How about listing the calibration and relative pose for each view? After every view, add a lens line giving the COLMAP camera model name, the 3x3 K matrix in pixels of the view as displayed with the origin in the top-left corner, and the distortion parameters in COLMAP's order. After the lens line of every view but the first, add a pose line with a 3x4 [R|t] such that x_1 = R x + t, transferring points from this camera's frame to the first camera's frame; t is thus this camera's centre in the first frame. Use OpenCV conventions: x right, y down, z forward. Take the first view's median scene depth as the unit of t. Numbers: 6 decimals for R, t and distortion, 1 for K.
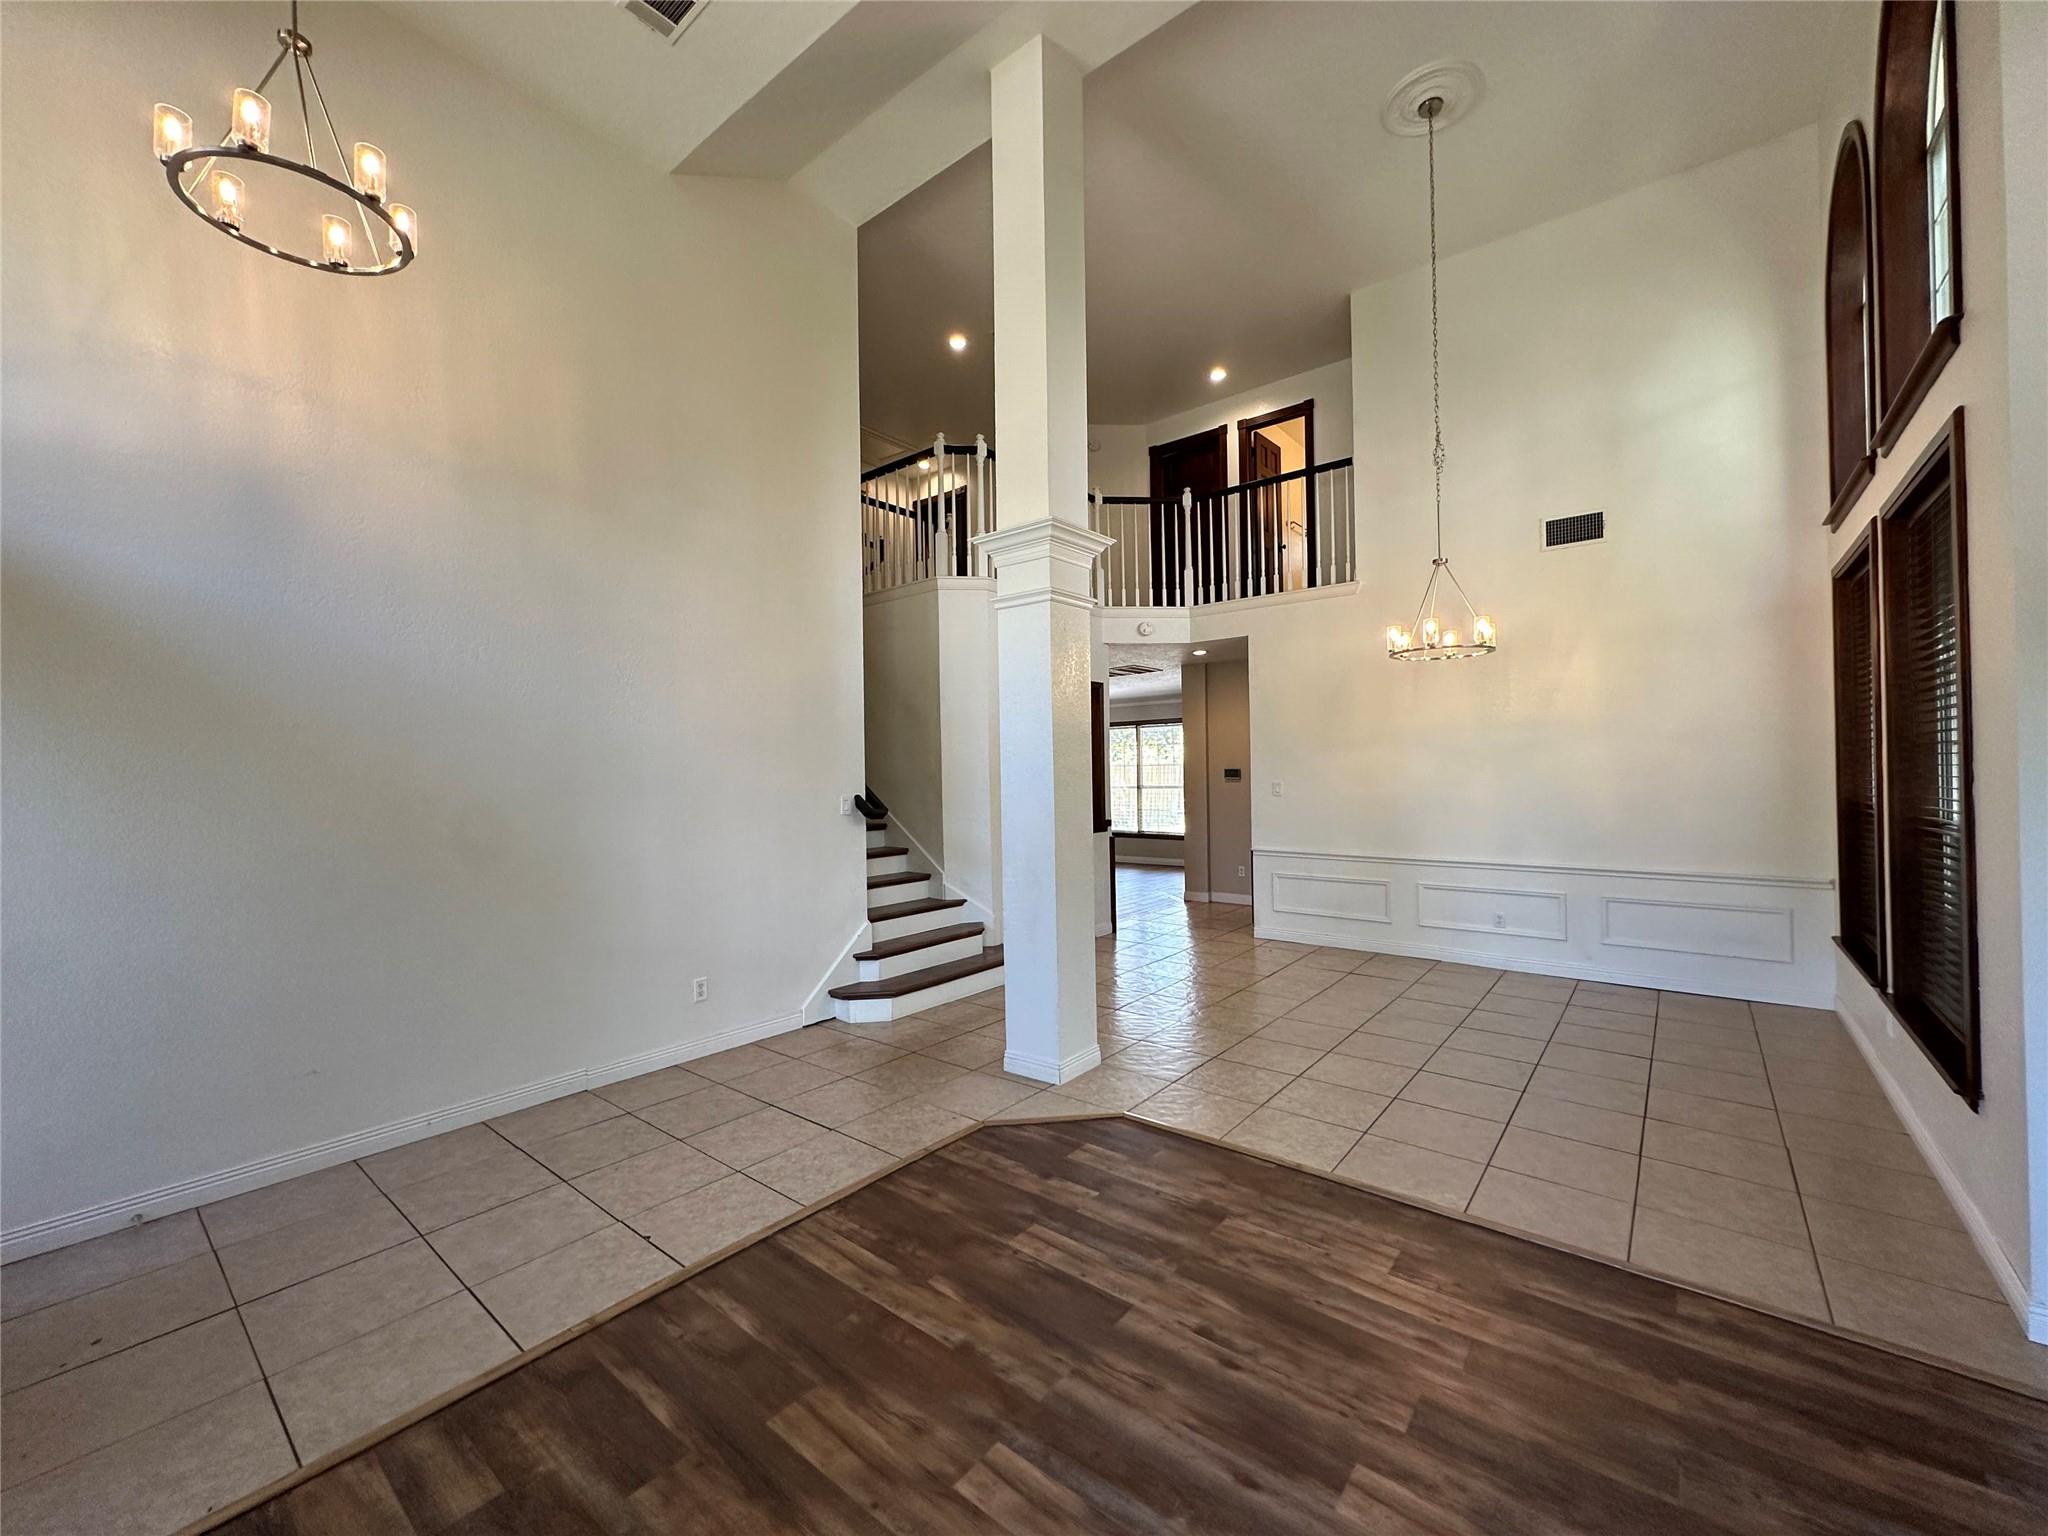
lens RADIAL K [[816.4, 0, 1021.2], [0, 816.4, 769.7], [0, 0, 1]] dist [-0.002344, 0.001056]
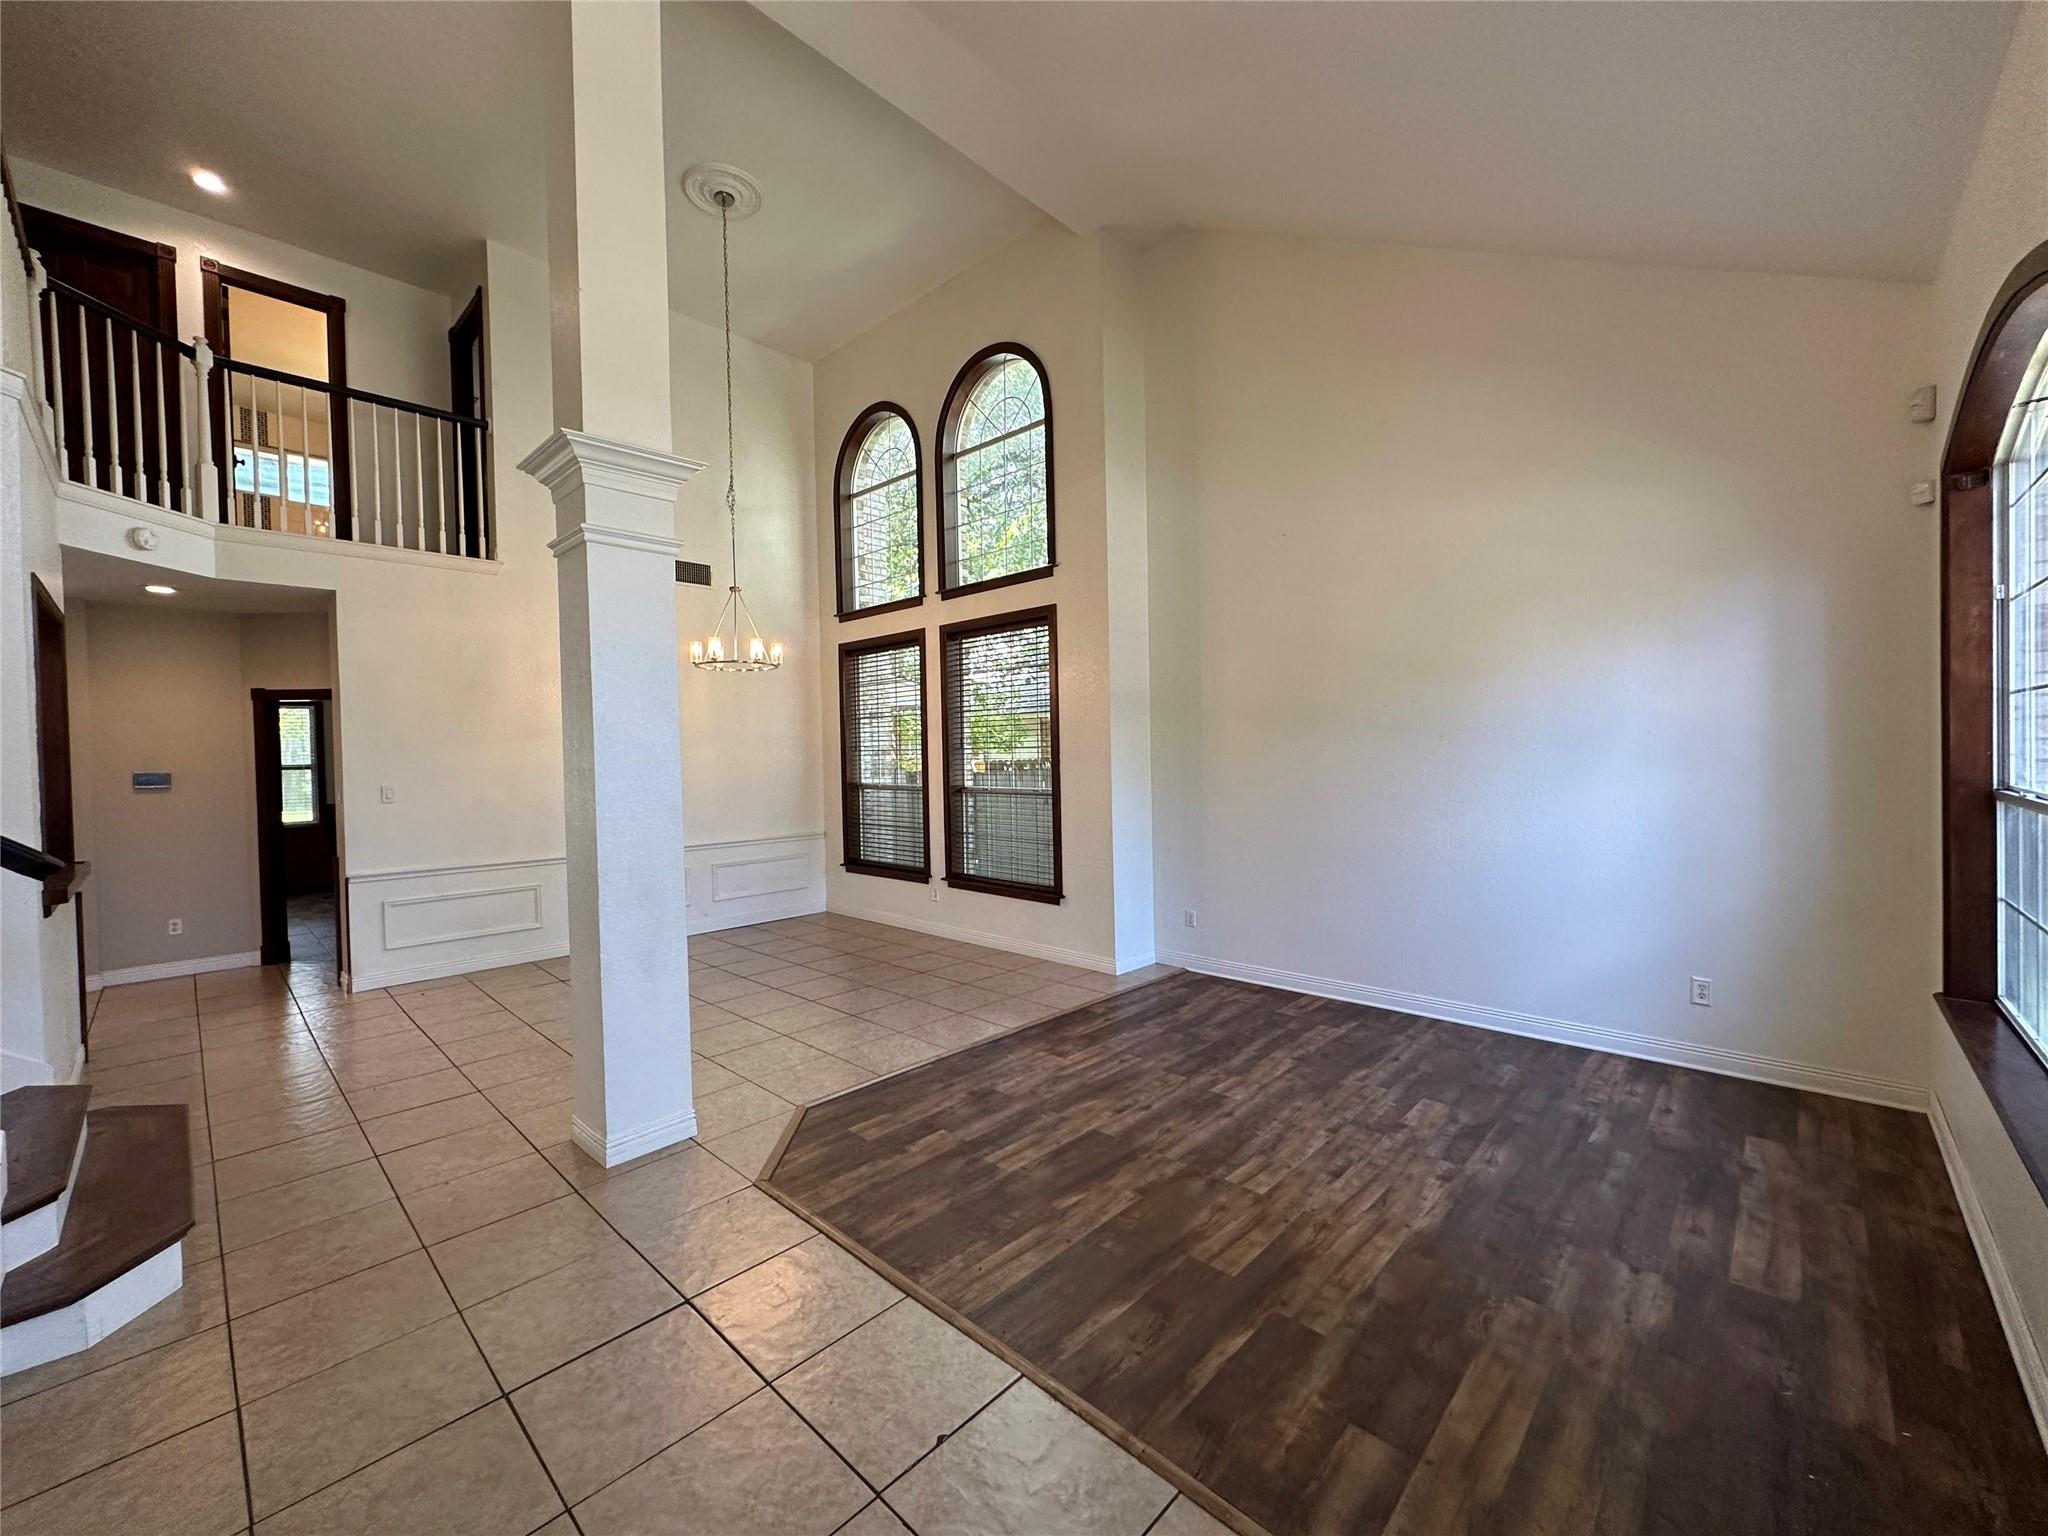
lens RADIAL K [[816.4, 0, 1020.5], [0, 816.4, 771.9], [0, 0, 1]] dist [-0.002344, 0.001056]
pose [[0.077879, -0.008723, 0.996925, -1.228205], [0.014885, 0.999860, 0.007586, 0.015587], [-0.996852, 0.014248, 0.077998, 0.952723]]
